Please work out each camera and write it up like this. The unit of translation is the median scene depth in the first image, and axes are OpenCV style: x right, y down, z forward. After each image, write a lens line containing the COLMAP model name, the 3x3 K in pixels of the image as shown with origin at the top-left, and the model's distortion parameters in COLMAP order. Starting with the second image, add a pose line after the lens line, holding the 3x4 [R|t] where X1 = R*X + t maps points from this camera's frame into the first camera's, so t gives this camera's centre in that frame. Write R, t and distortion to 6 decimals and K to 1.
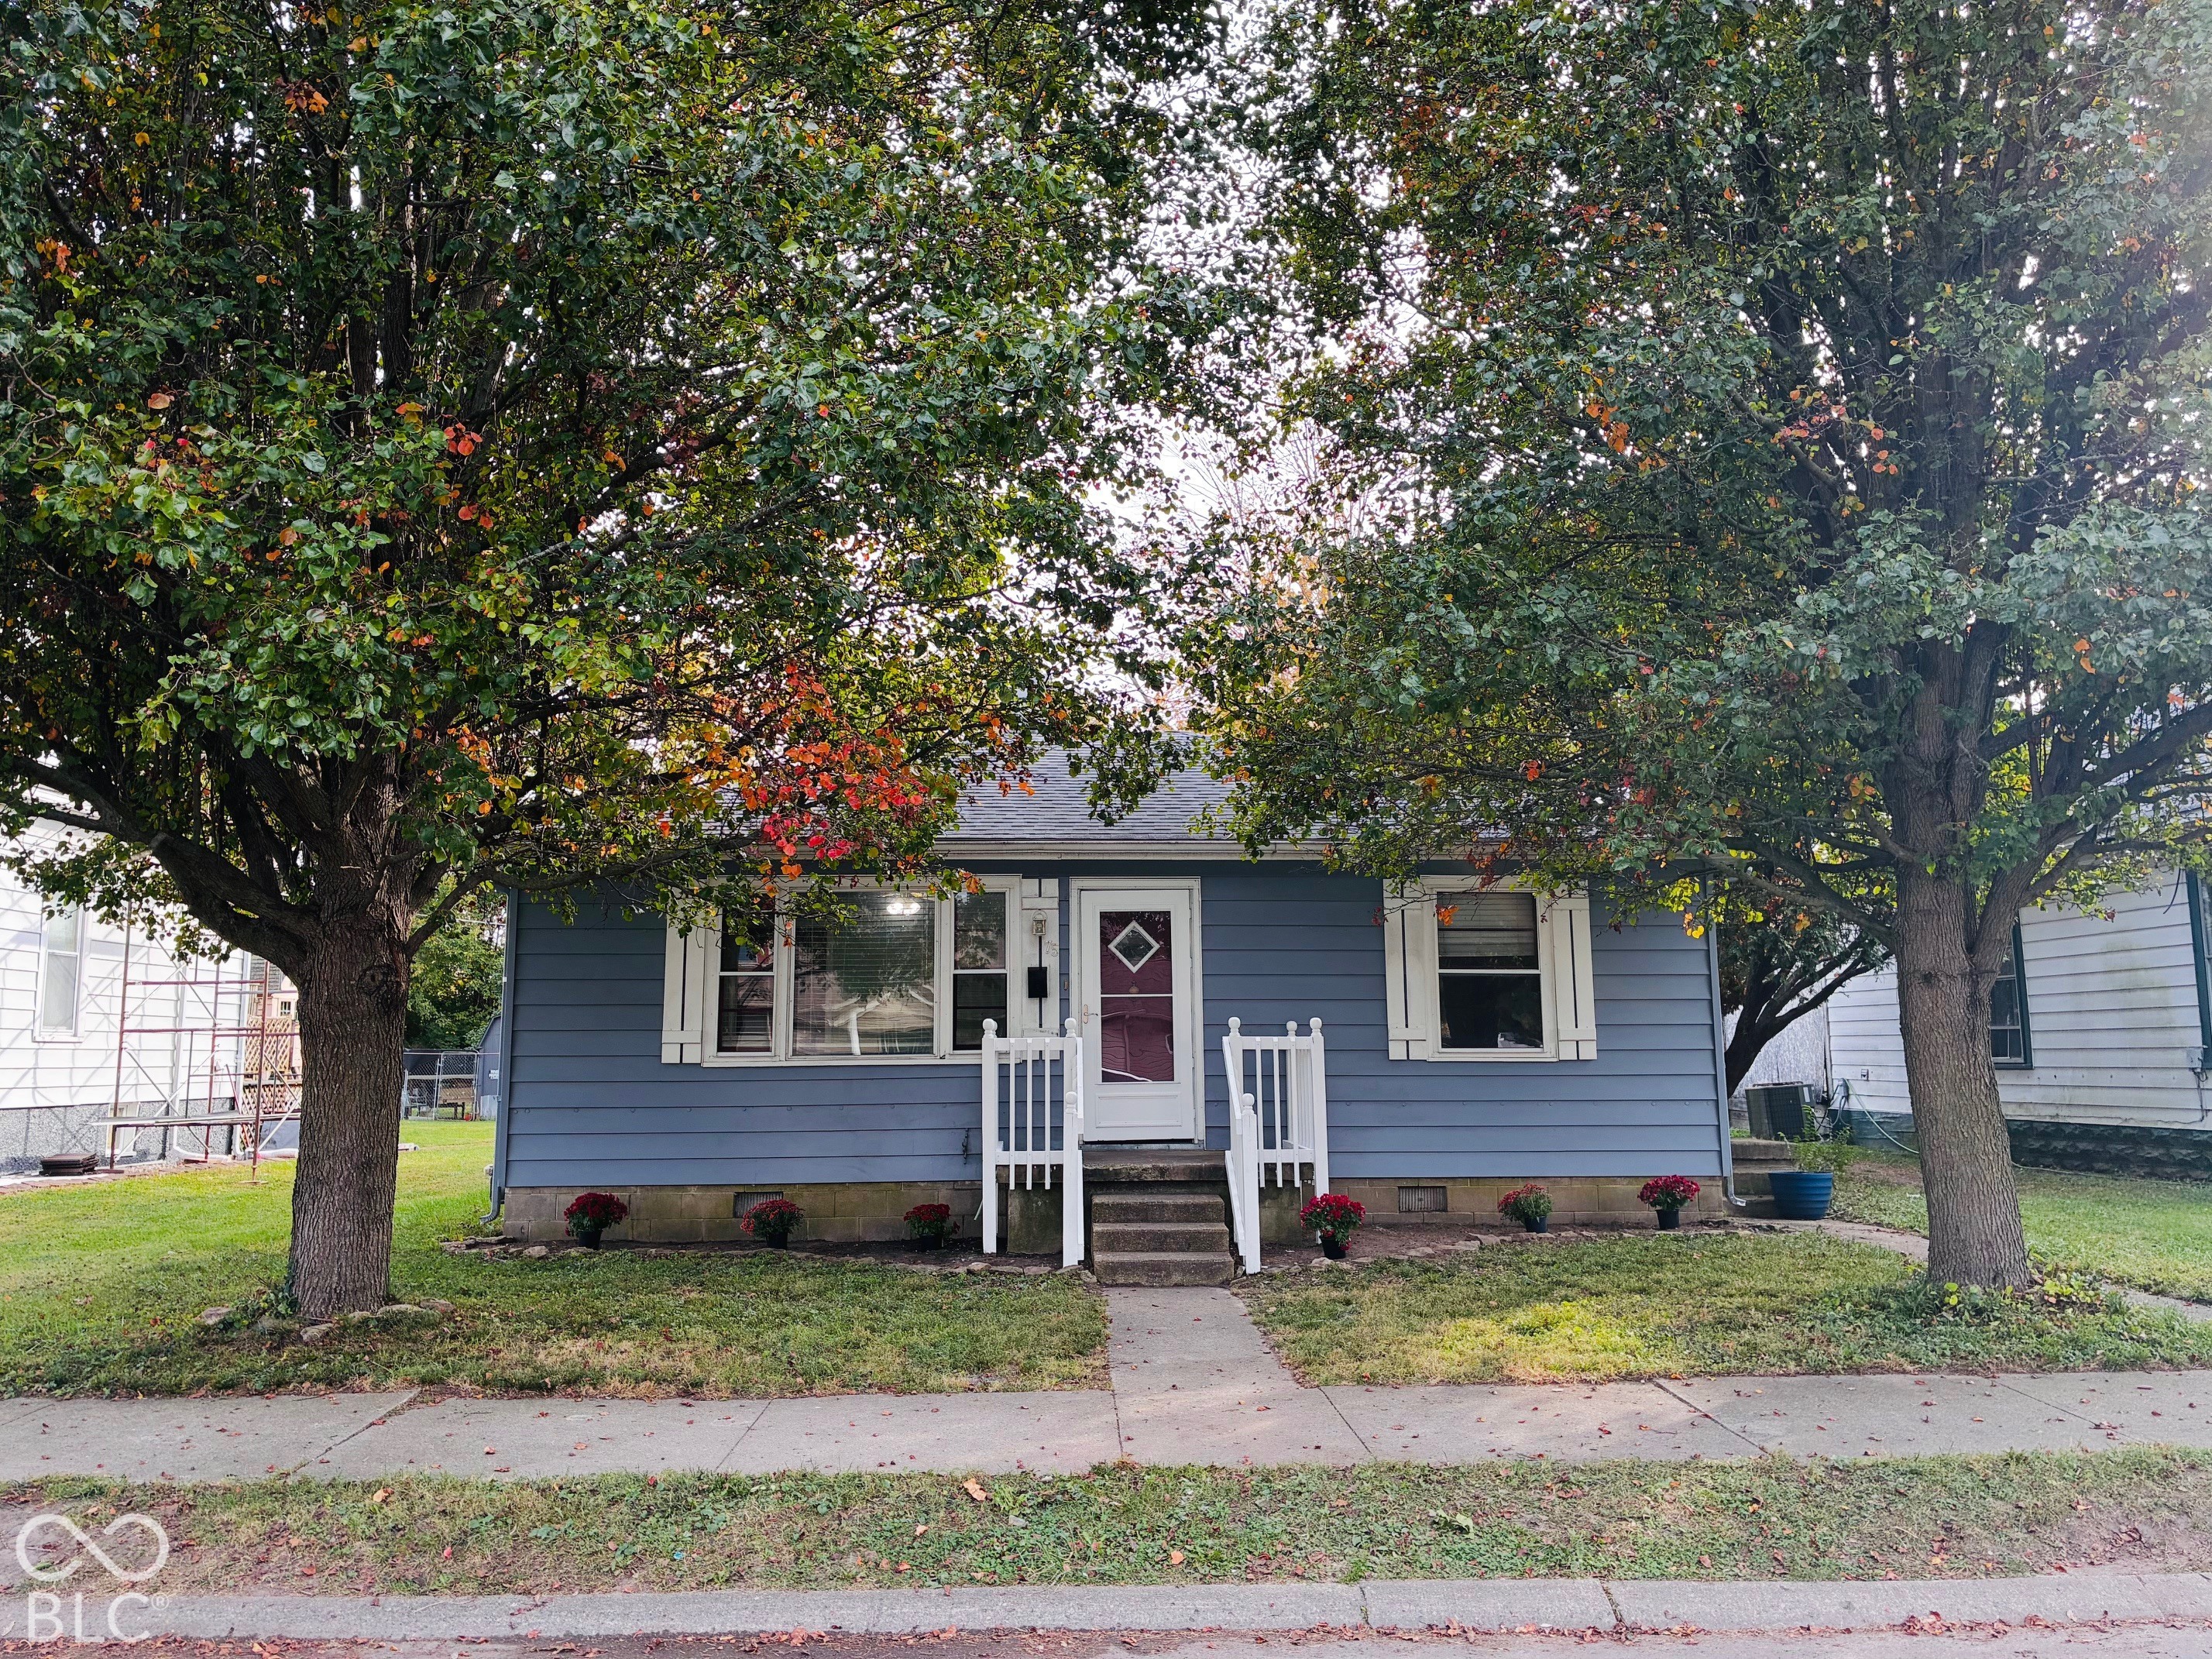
lens RADIAL K [[1650.8, 0, 1097.5], [0, 1650.8, 828.7], [0, 0, 1]] dist [0.039249, -0.014565]
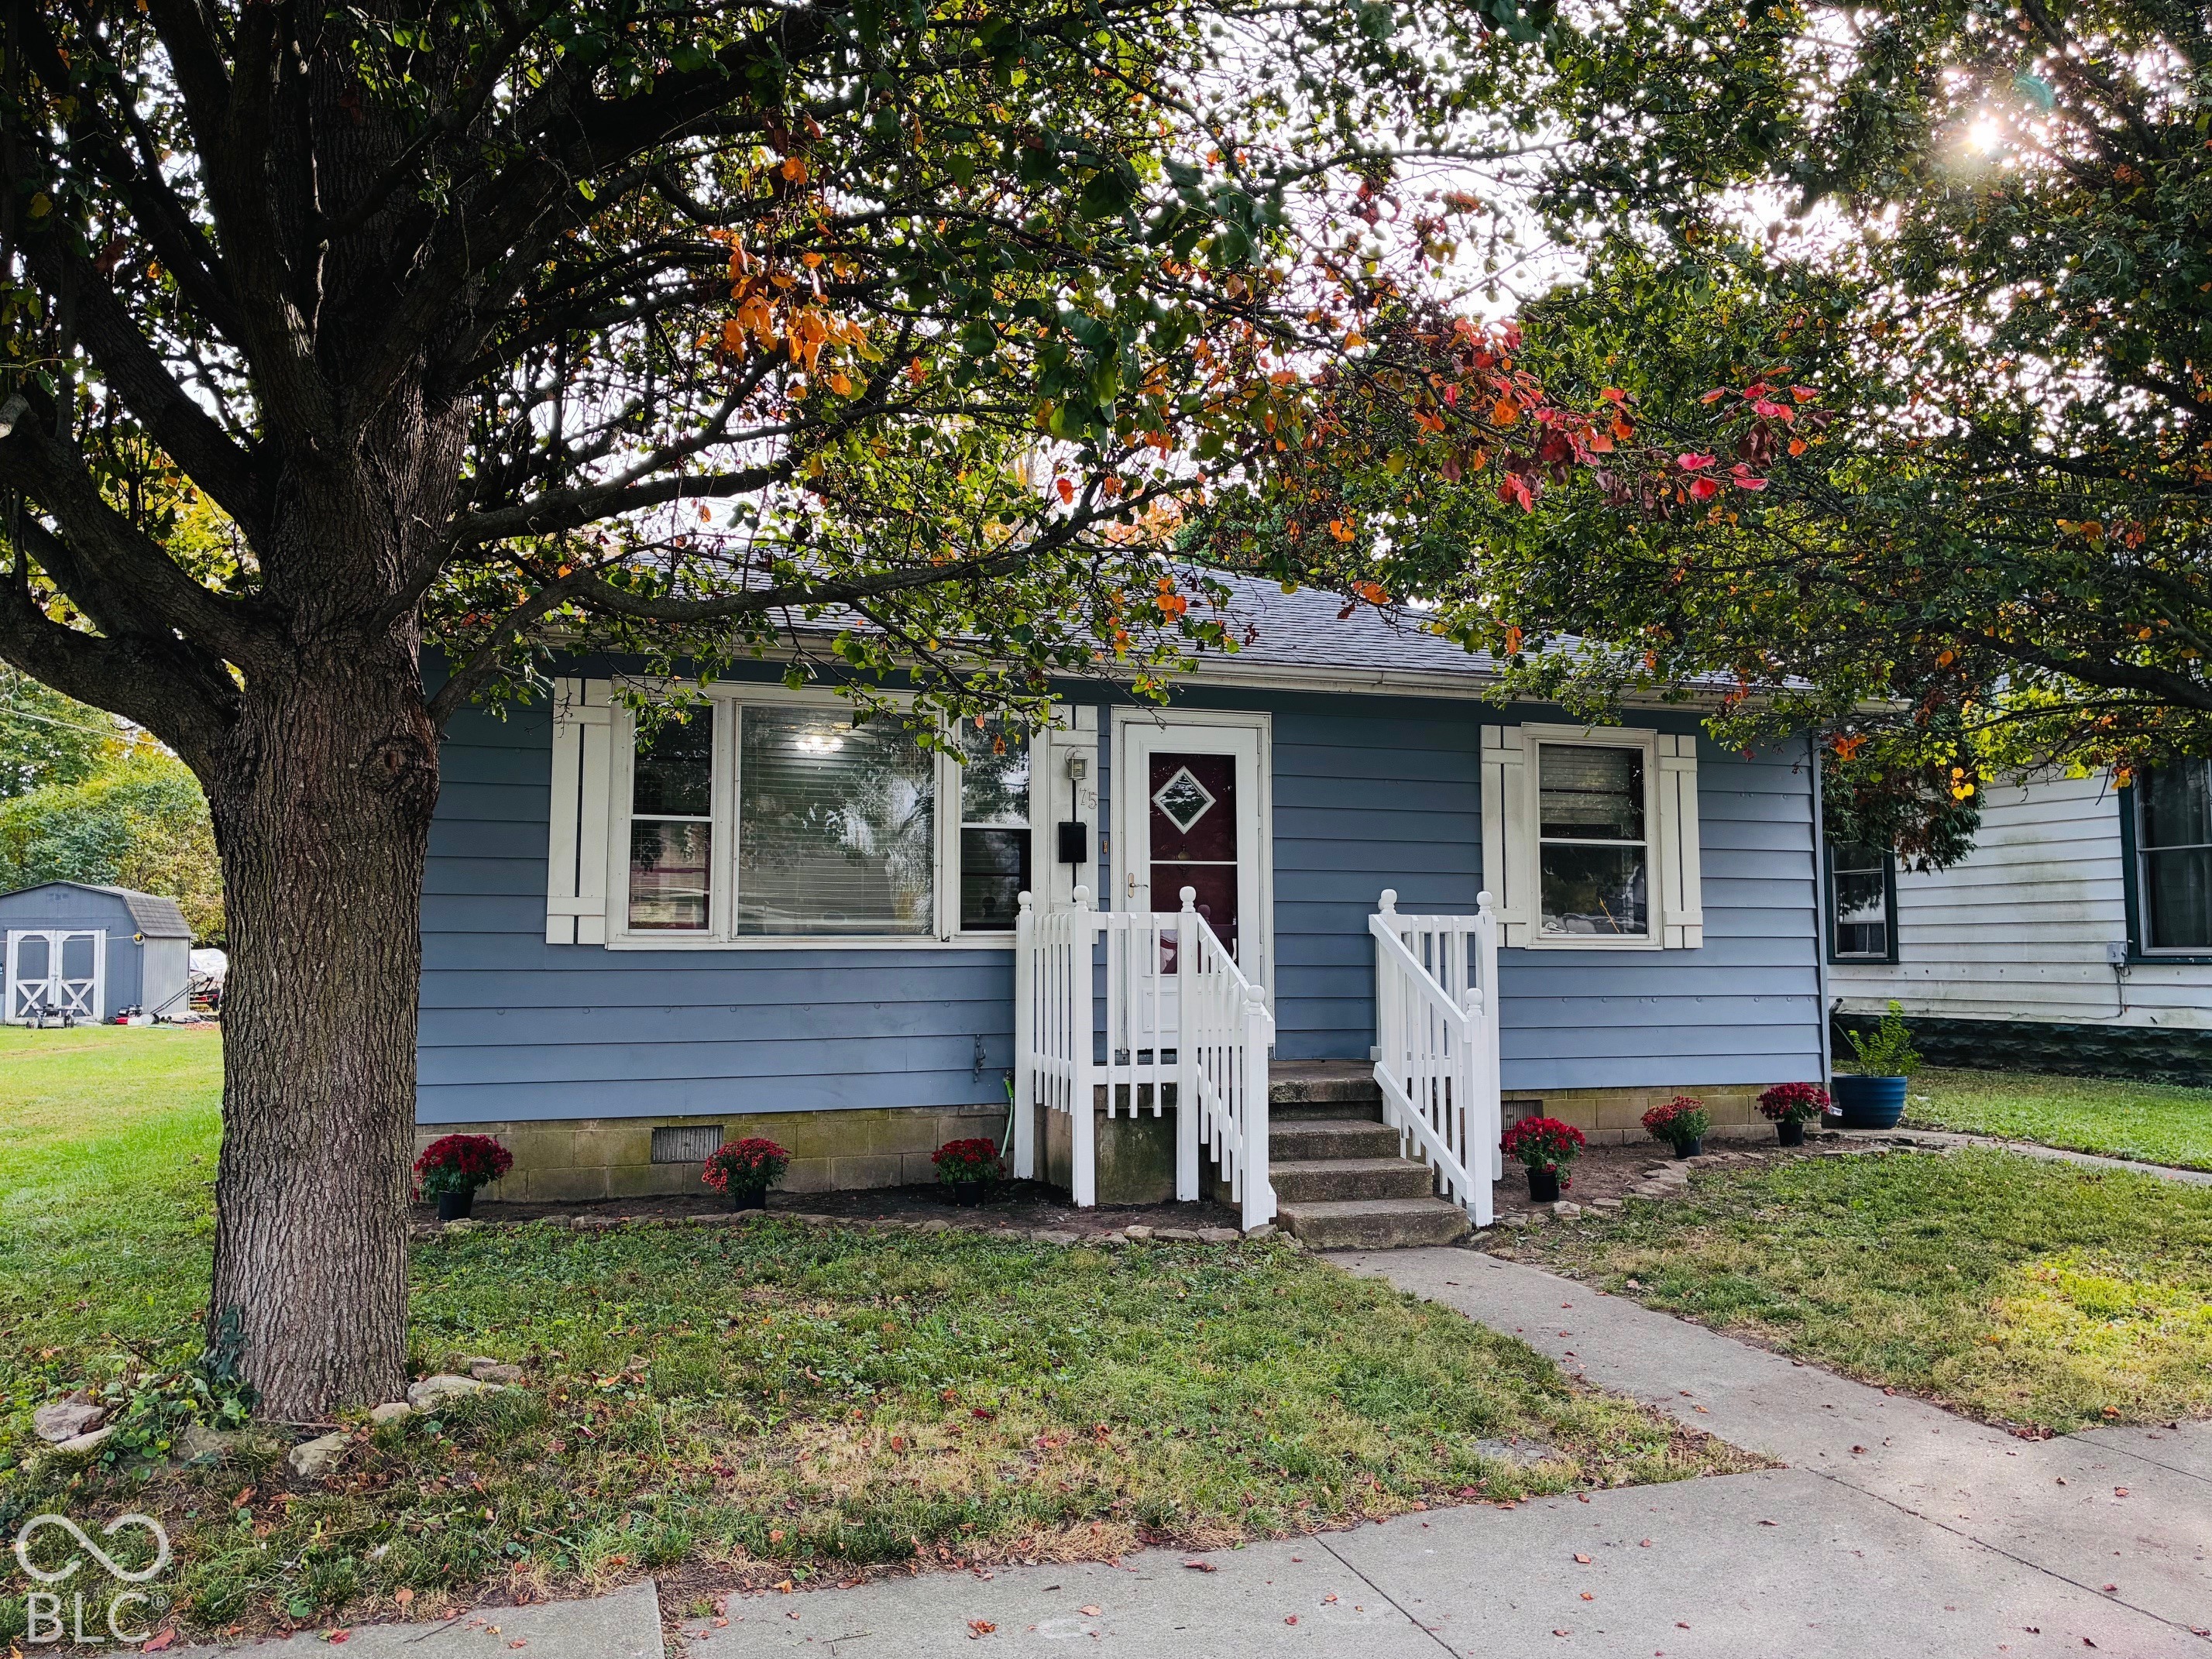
lens RADIAL K [[1650.8, 0, 1117.8], [0, 1650.8, 821.1], [0, 0, 1]] dist [0.039249, -0.014565]
pose [[0.961282, 0.028577, 0.274080, -0.221813], [-0.043870, 0.997794, 0.049829, 0.045036], [-0.272051, -0.059924, 0.960415, 0.271463]]
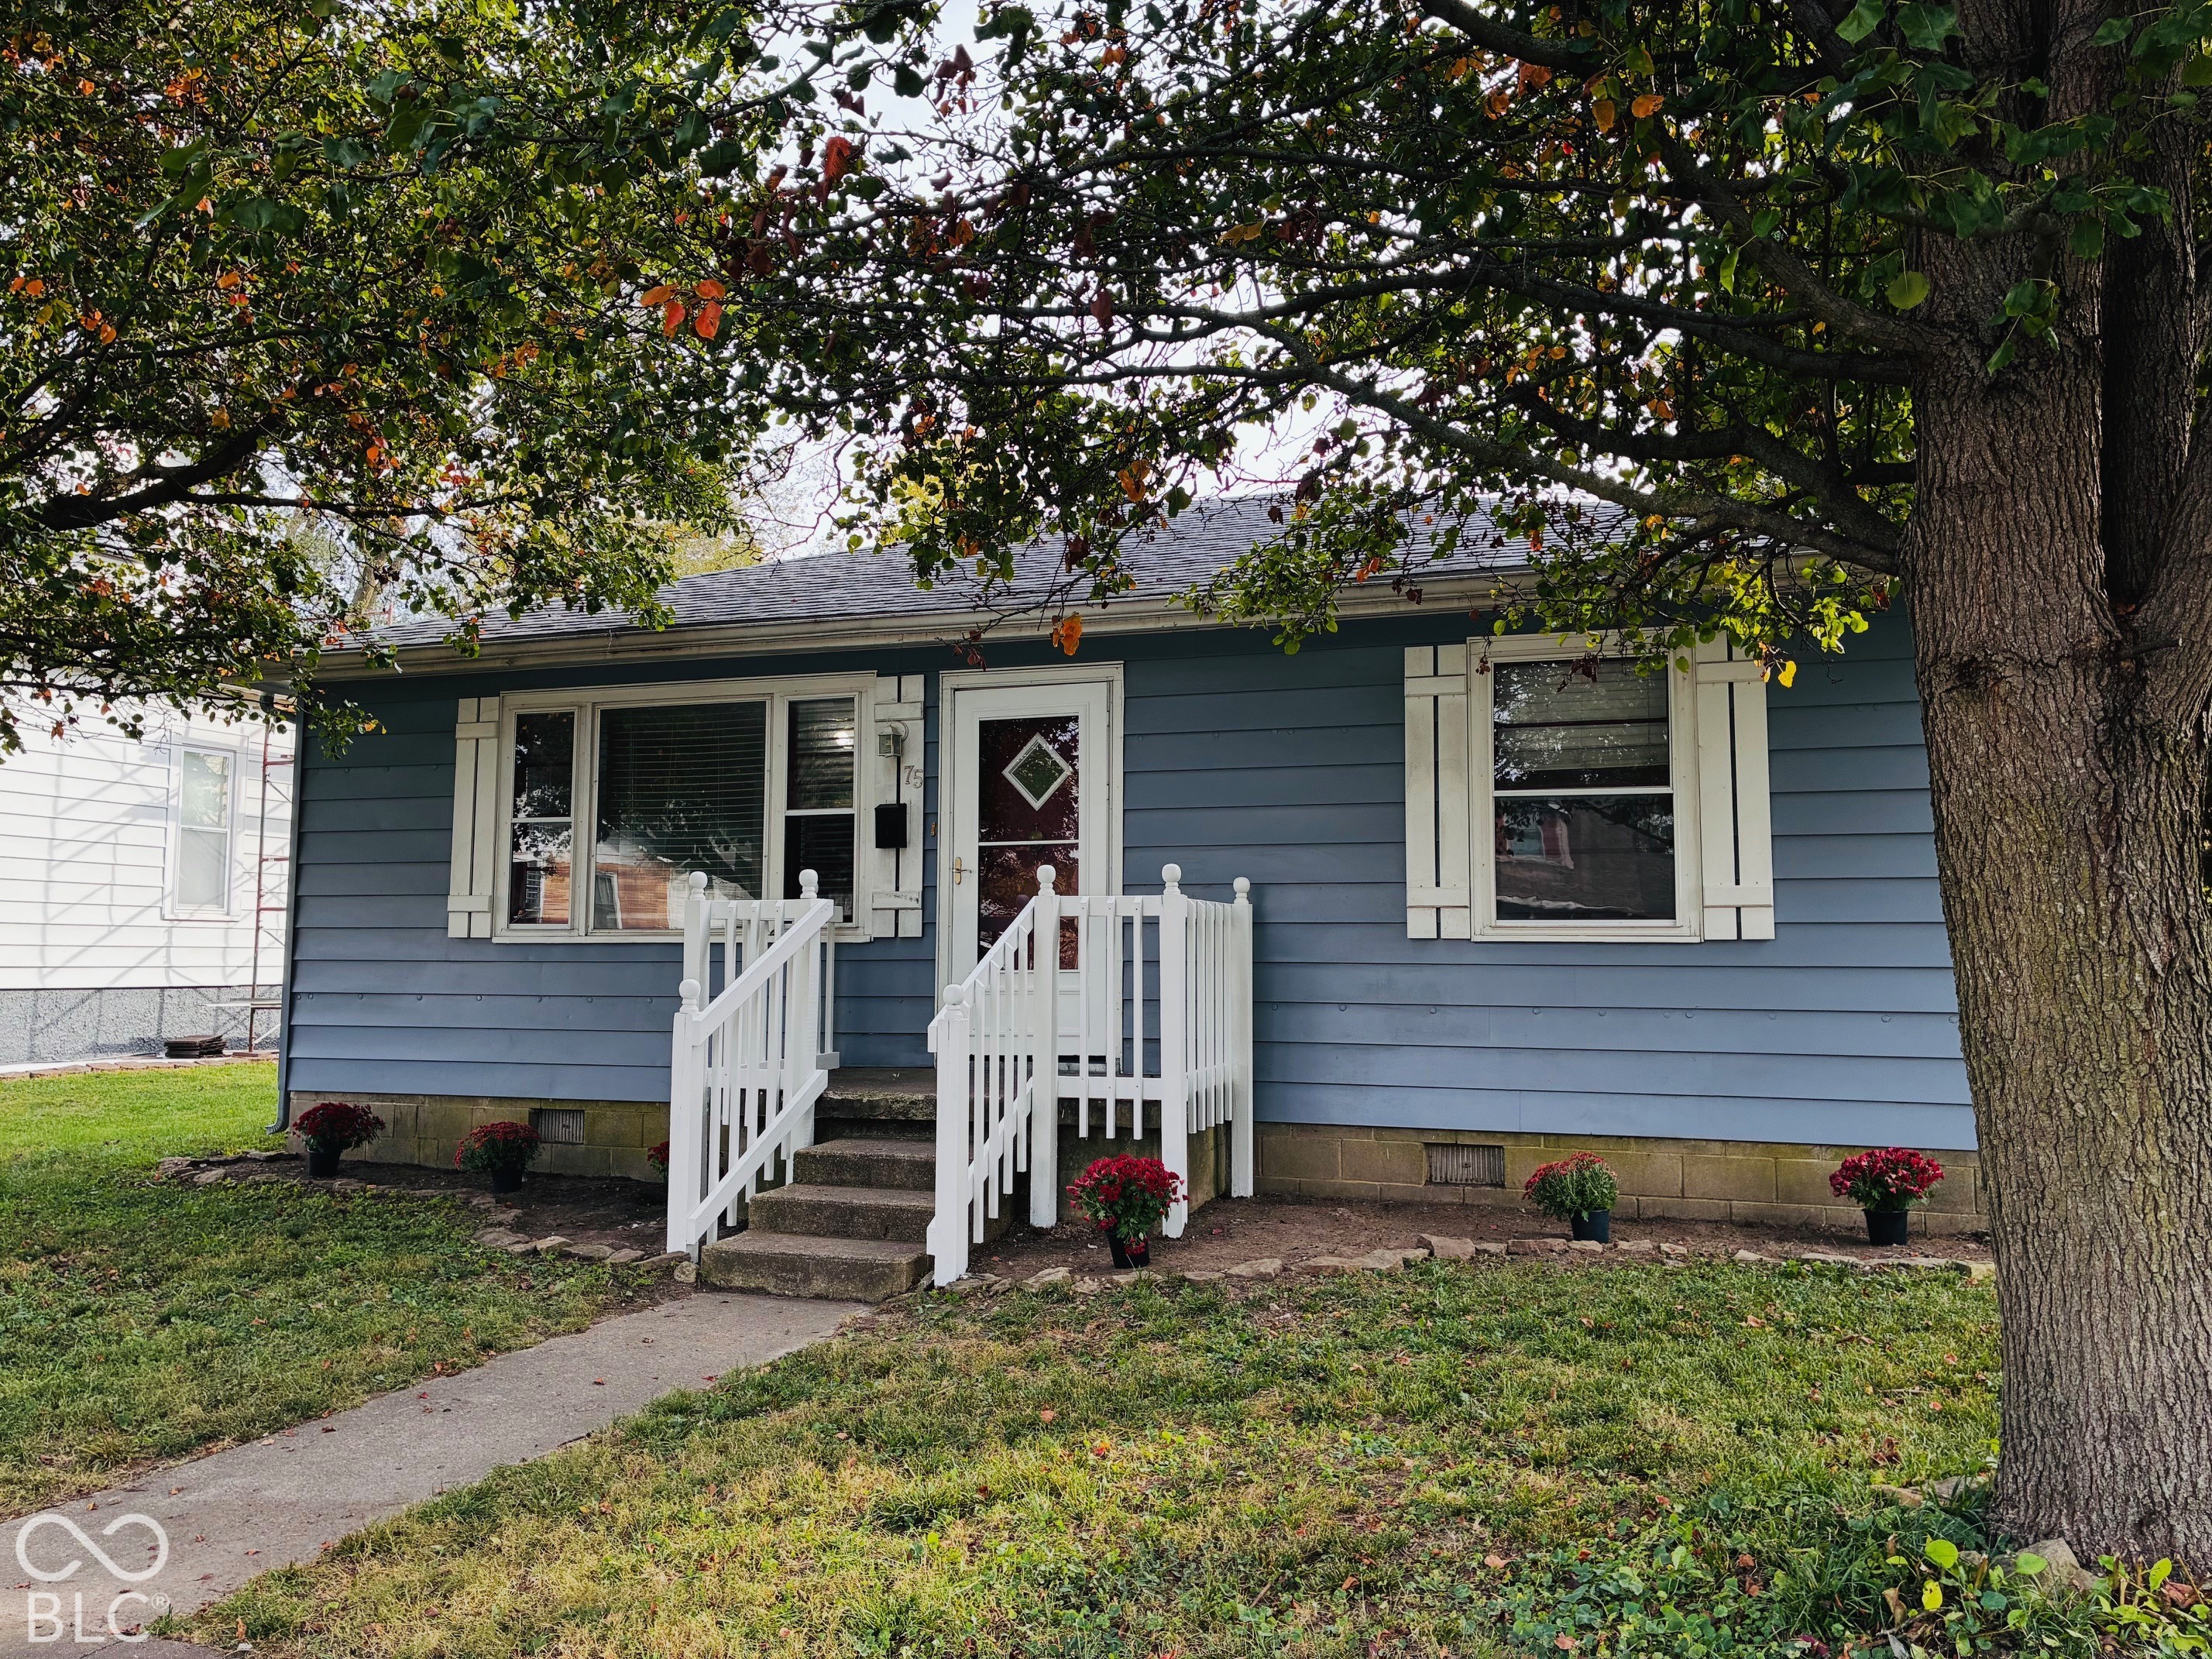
lens RADIAL K [[1650.8, 0, 1096.9], [0, 1650.8, 825.5], [0, 0, 1]] dist [0.039249, -0.014565]
pose [[0.935436, -0.019554, -0.352955, 0.286300], [0.038533, 0.998160, 0.046826, 0.063787], [0.351390, -0.057403, 0.934468, 0.384053]]
